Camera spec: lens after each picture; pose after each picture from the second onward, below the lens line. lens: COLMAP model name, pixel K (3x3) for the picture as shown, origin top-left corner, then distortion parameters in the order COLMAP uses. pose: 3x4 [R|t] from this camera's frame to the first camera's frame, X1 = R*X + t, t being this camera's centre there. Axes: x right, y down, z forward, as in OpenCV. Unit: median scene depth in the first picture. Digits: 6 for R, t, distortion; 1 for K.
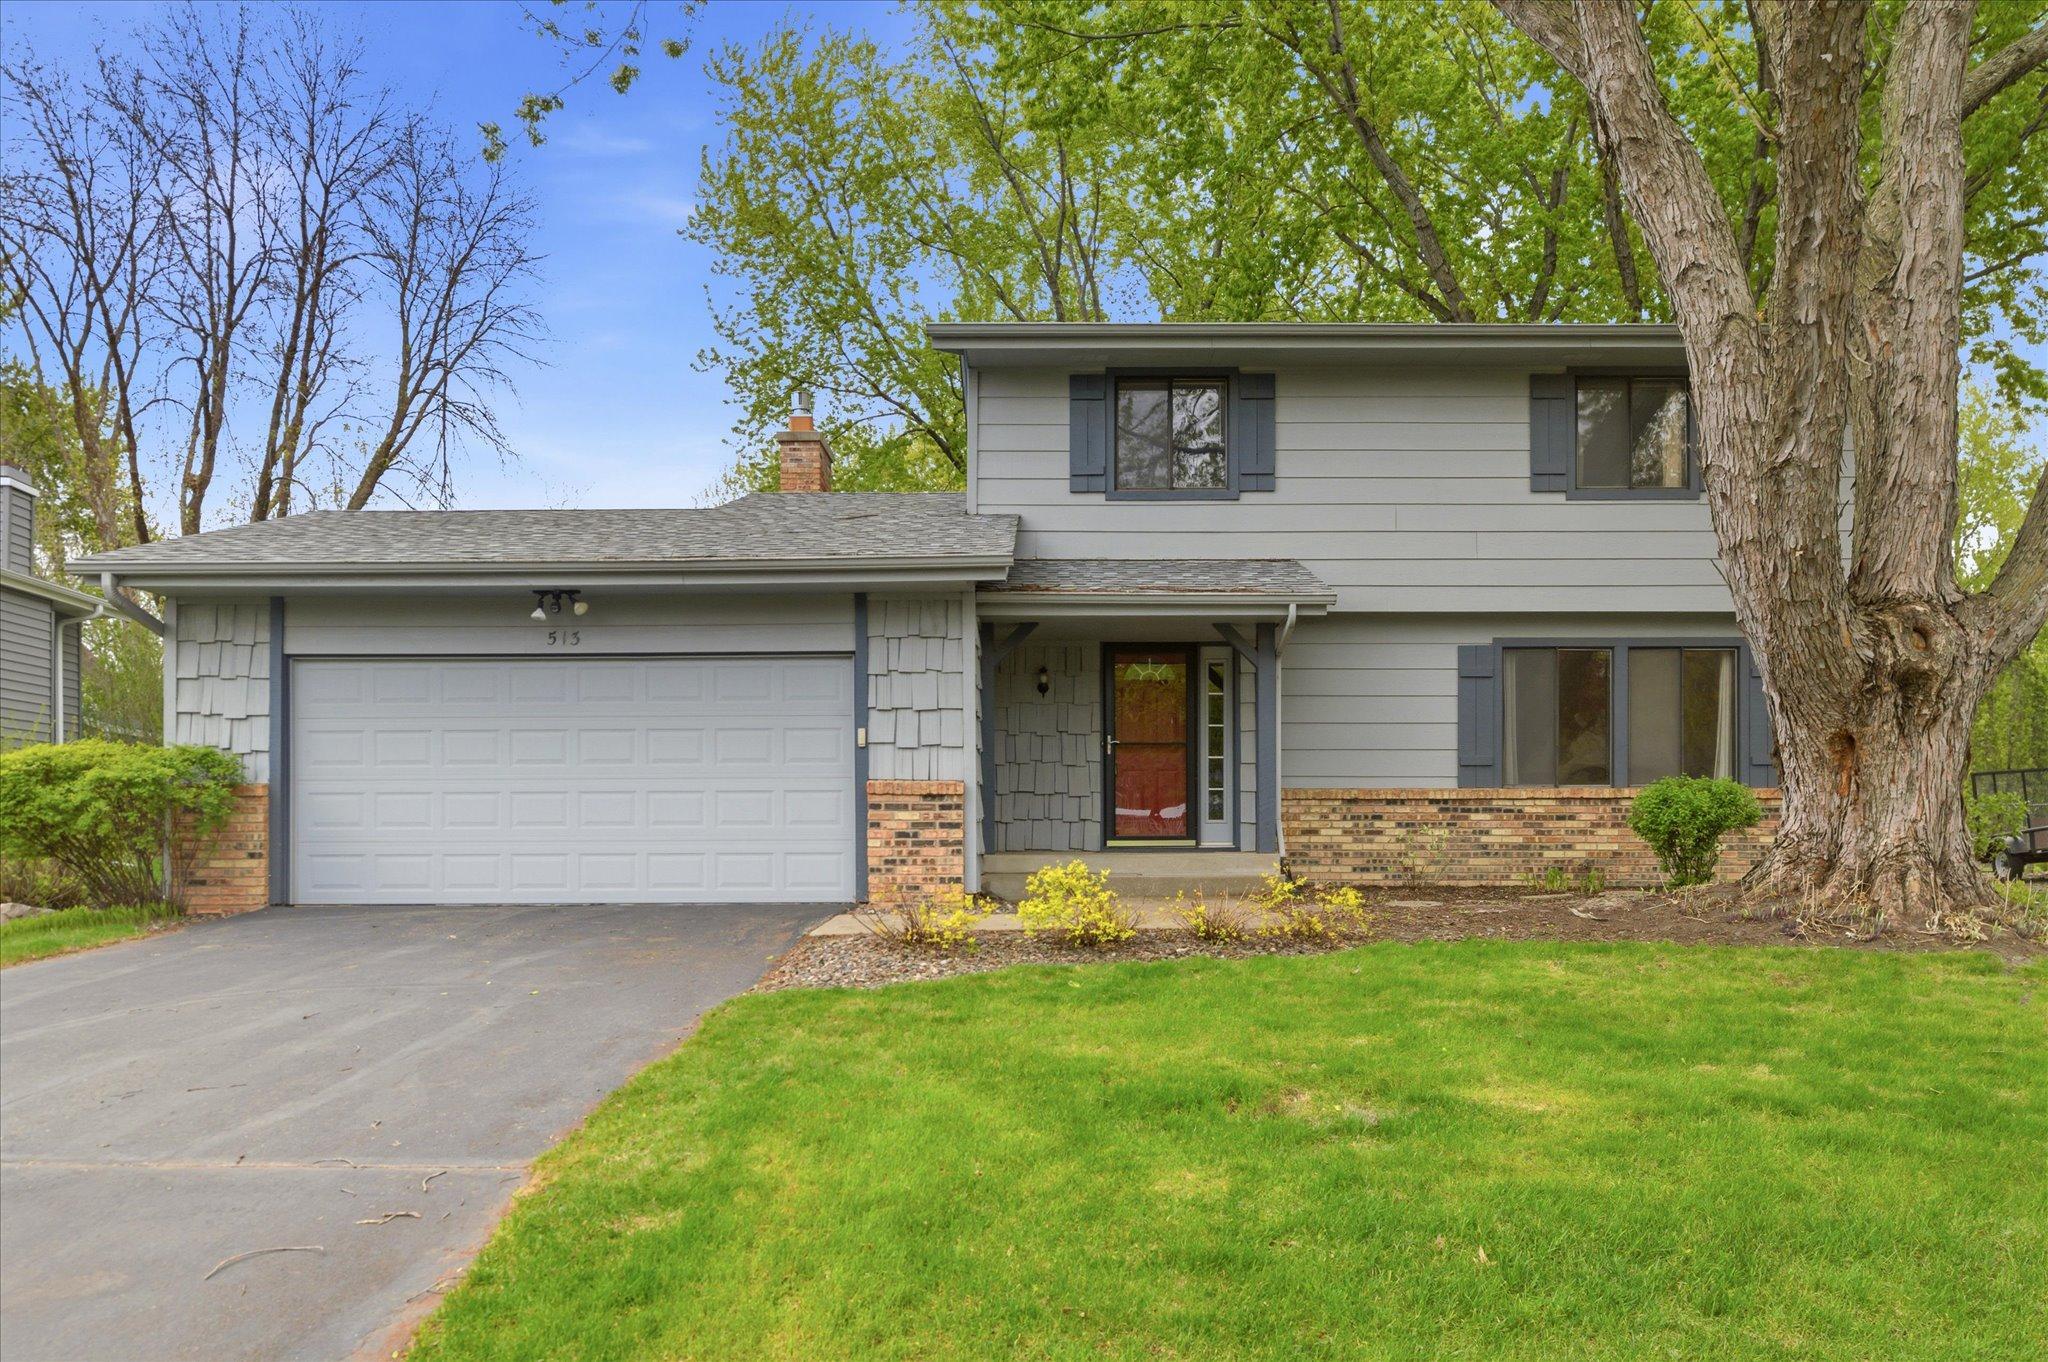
lens RADIAL K [[813.2, 0, 1020.9], [0, 813.2, 651.7], [0, 0, 1]] dist [-0.002326, -0.000717]
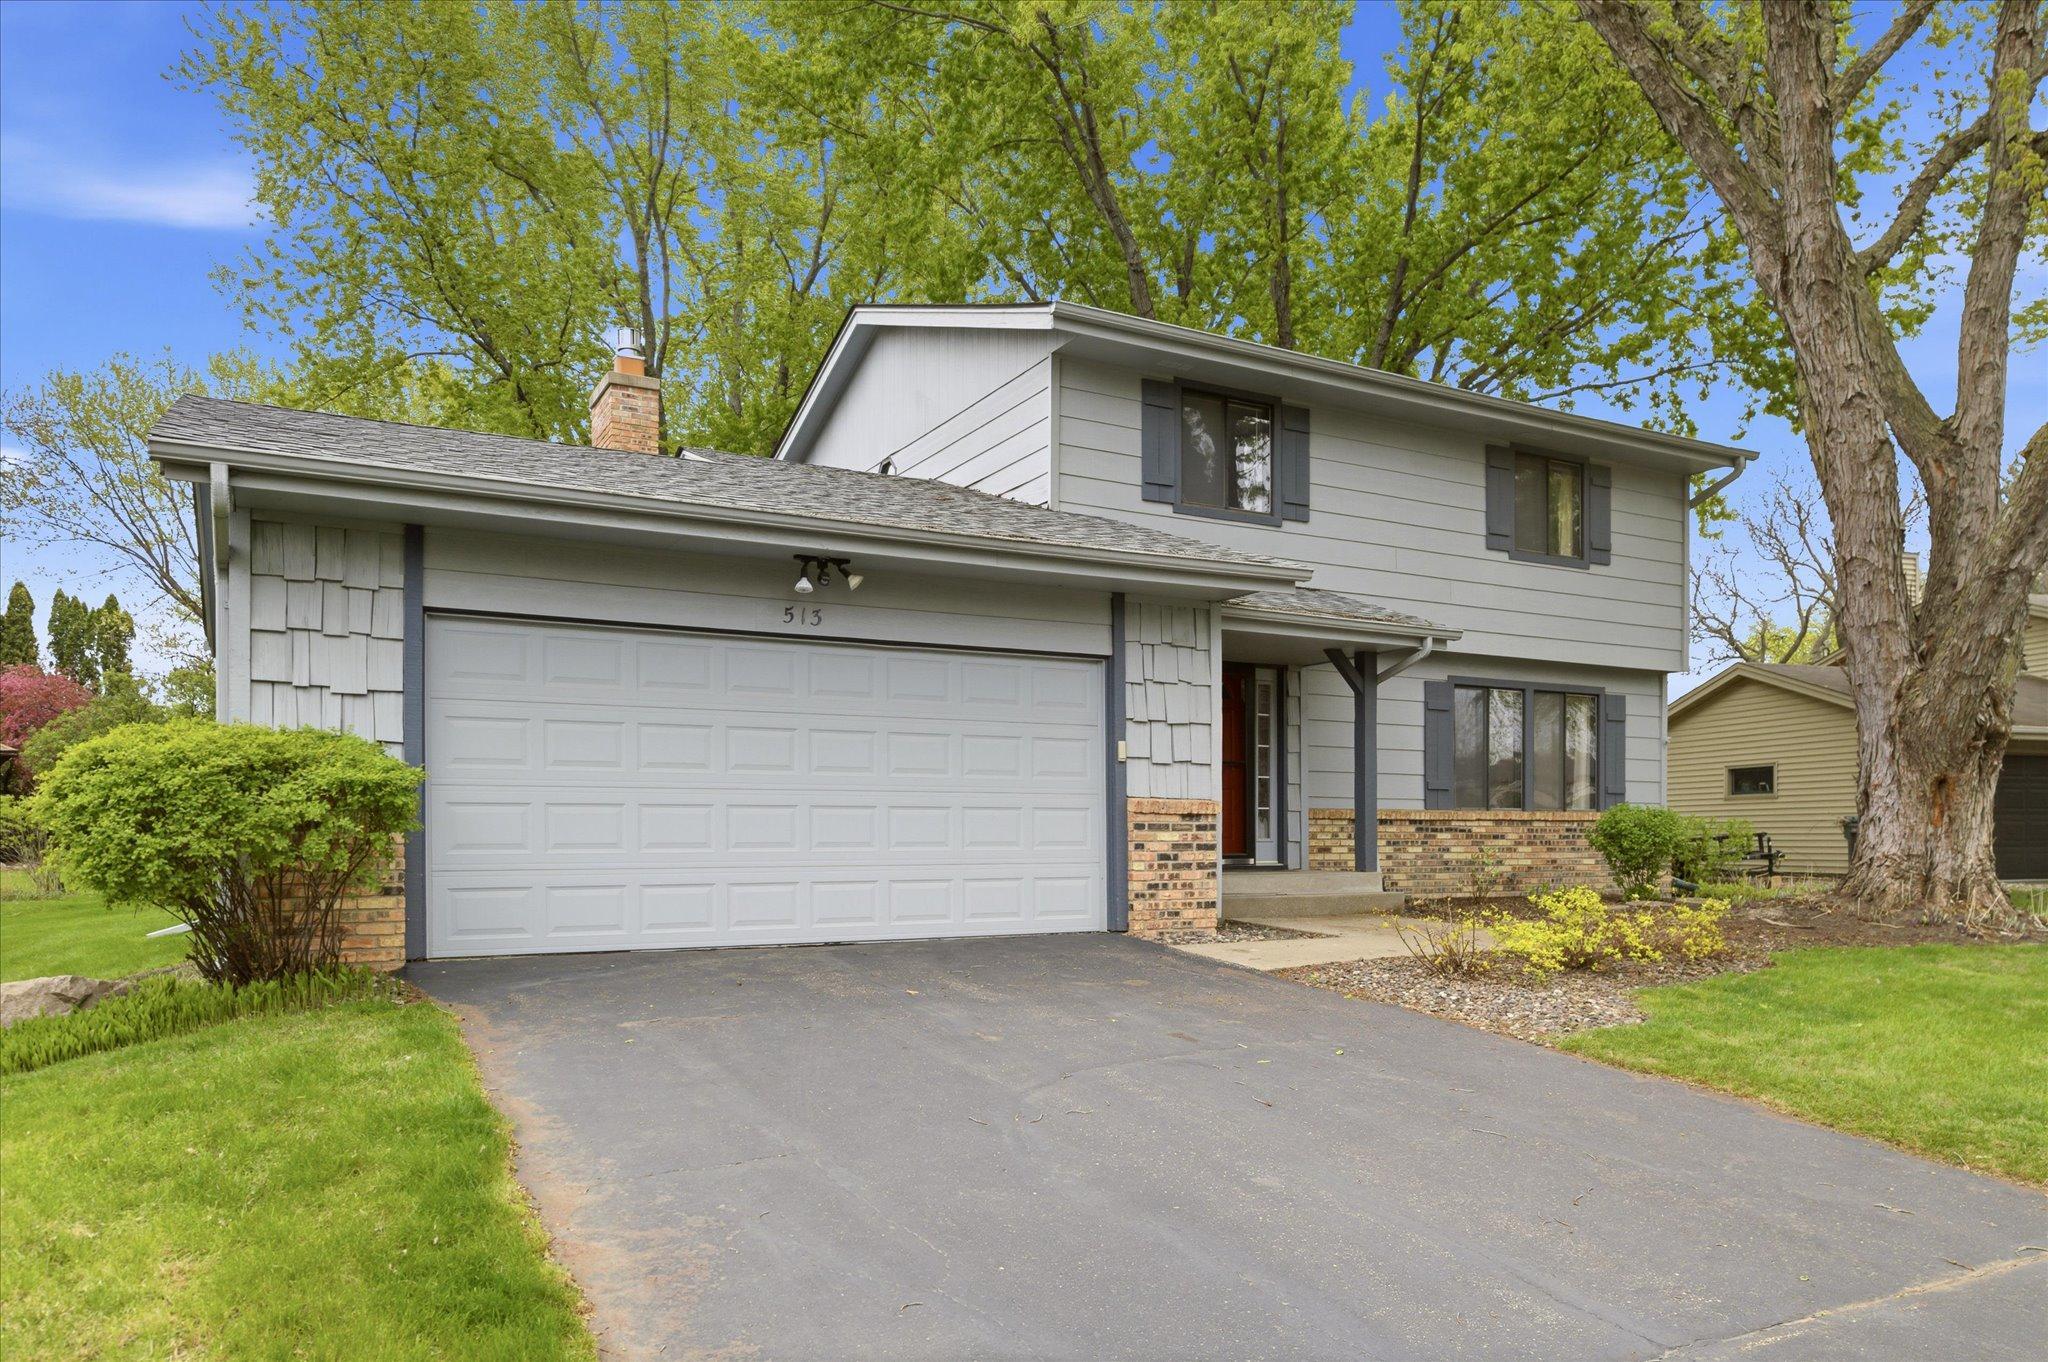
lens RADIAL K [[847.9, 0, 1023.8], [0, 847.9, 663.6], [0, 0, 1]] dist [-0.004061, -0.000006]
pose [[0.950132, 0.066097, 0.304762, -0.602619], [-0.068499, 0.997647, -0.002815, 0.017825], [-0.304231, -0.018201, 0.952424, 0.128244]]
